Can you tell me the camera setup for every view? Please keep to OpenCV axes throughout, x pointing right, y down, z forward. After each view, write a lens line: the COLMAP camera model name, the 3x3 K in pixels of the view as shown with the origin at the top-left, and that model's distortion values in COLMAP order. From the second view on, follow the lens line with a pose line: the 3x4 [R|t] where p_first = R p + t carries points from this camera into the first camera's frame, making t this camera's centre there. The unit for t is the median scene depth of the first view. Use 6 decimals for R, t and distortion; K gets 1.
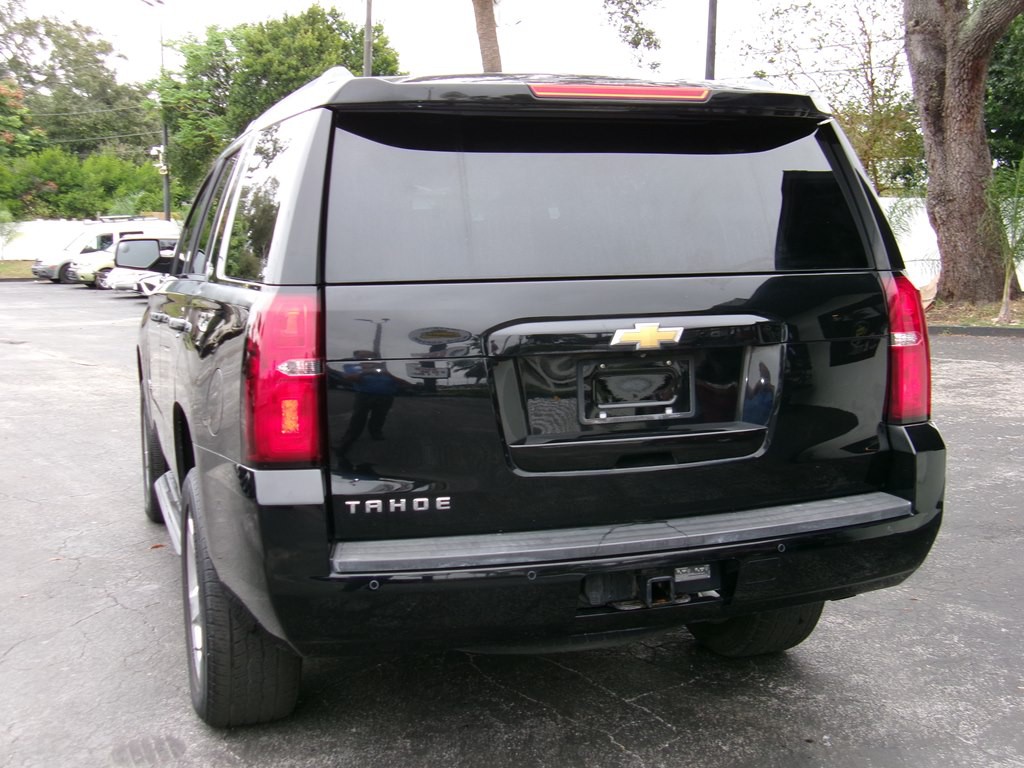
lens RADIAL K [[1258.2, 0, 514.1], [0, 1258.2, 384.1], [0, 0, 1]] dist [-0.024518, 0.087179]
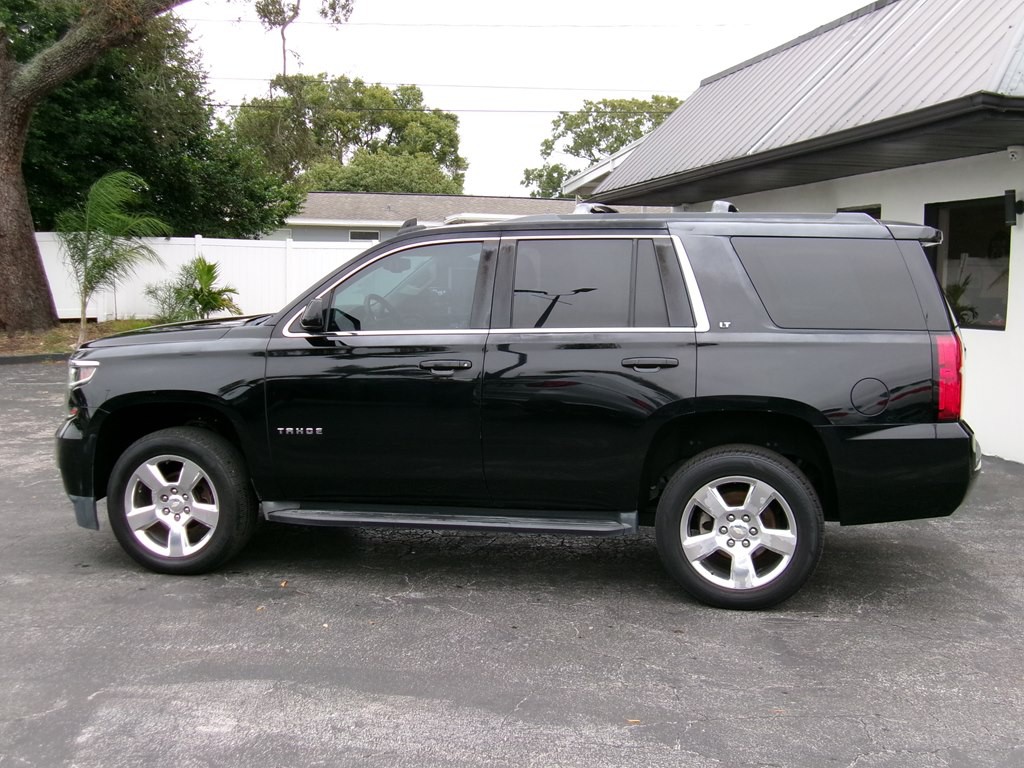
lens RADIAL K [[1266.6, 0, 512.0], [0, 1266.6, 384.0], [0, 0, 1]] dist [-0.027038, 0.087209]
pose [[0.535072, -0.076021, 0.841379, -1.927678], [0.090530, 0.995368, 0.032361, -0.103593], [-0.839941, 0.058855, 0.539476, 0.423328]]
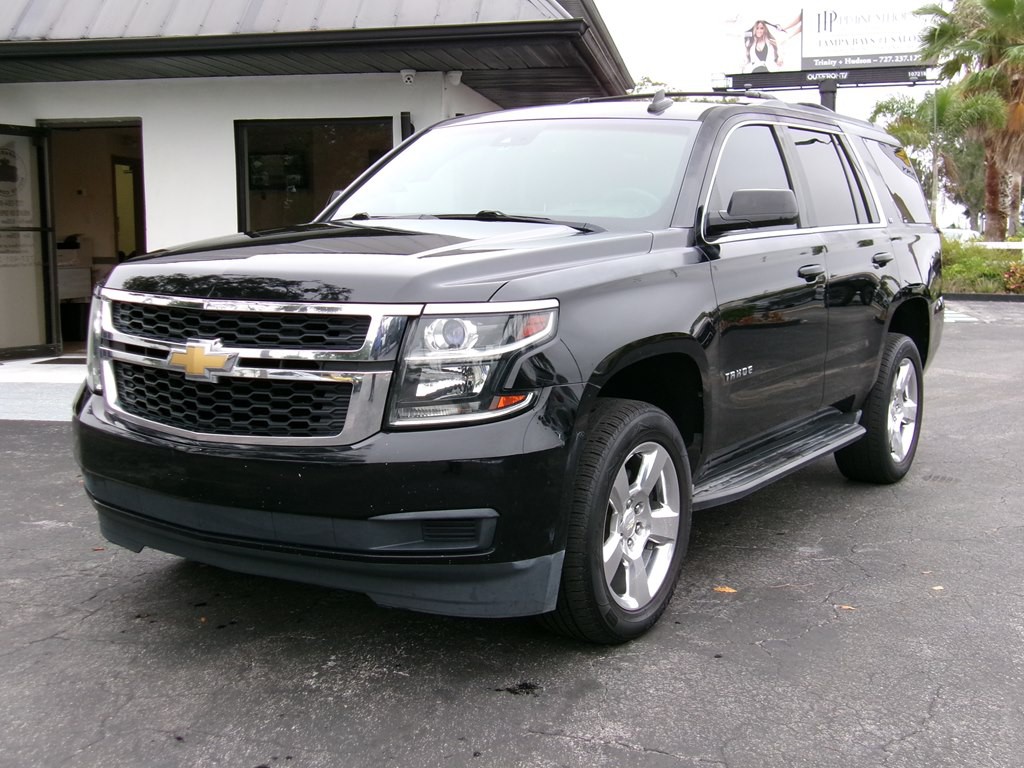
lens RADIAL K [[1262.4, 0, 514.3], [0, 1262.4, 384.9], [0, 0, 1]] dist [-0.018603, 0.004997]
pose [[-0.617848, -0.099019, 0.780037, -1.420108], [0.087371, 0.977250, 0.193259, -0.274553], [-0.781428, 0.187557, -0.595141, 2.734637]]
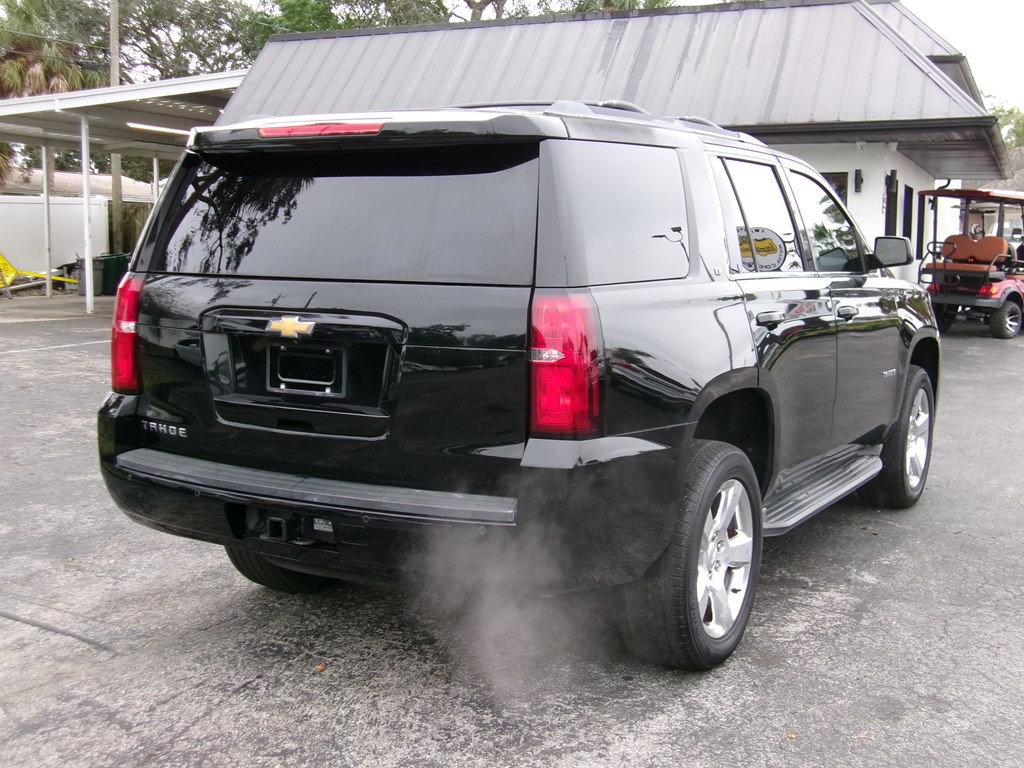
lens RADIAL K [[1258.2, 0, 514.1], [0, 1258.2, 384.1], [0, 0, 1]] dist [-0.024518, 0.087179]
pose [[0.653697, 0.117853, -0.747524, 1.060769], [-0.104774, 0.992381, 0.064833, -0.076221], [0.749469, 0.035940, 0.661064, 0.302022]]
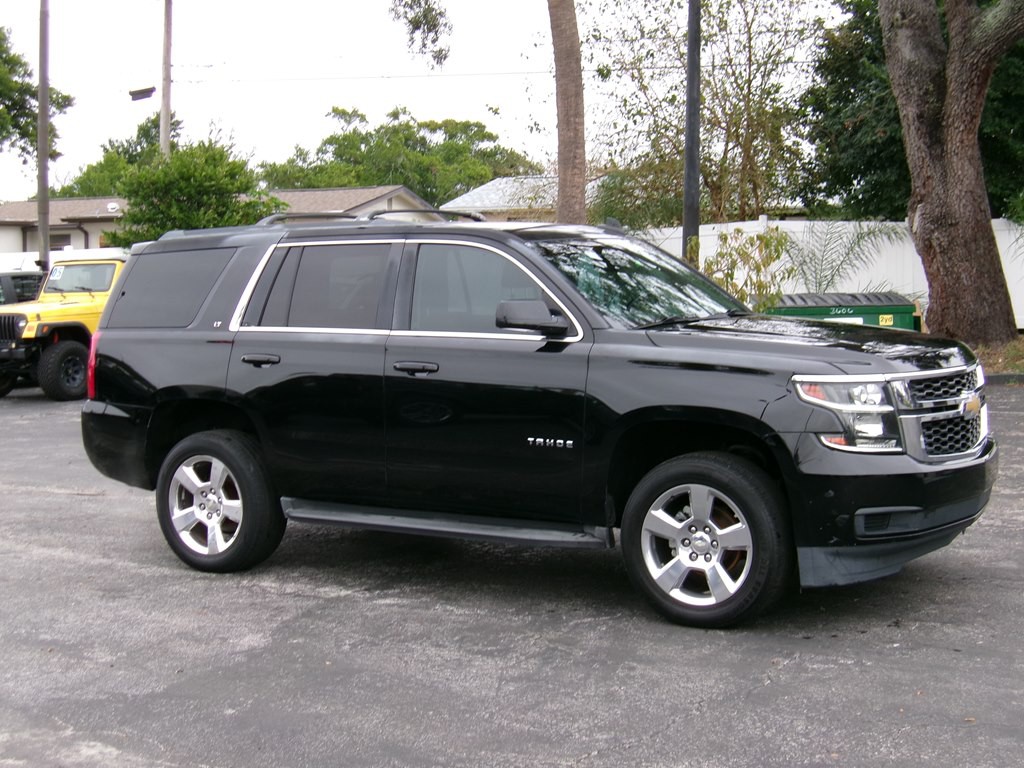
lens RADIAL K [[1593.9, 0, 512.0], [0, 1593.9, 384.0], [0, 0, 1]] dist [-0.113202, -0.077208]
pose [[-0.780585, 0.079953, -0.619914, 1.450255], [-0.032631, 0.985220, 0.168157, -0.478828], [0.624197, 0.151489, -0.766439, 3.553380]]
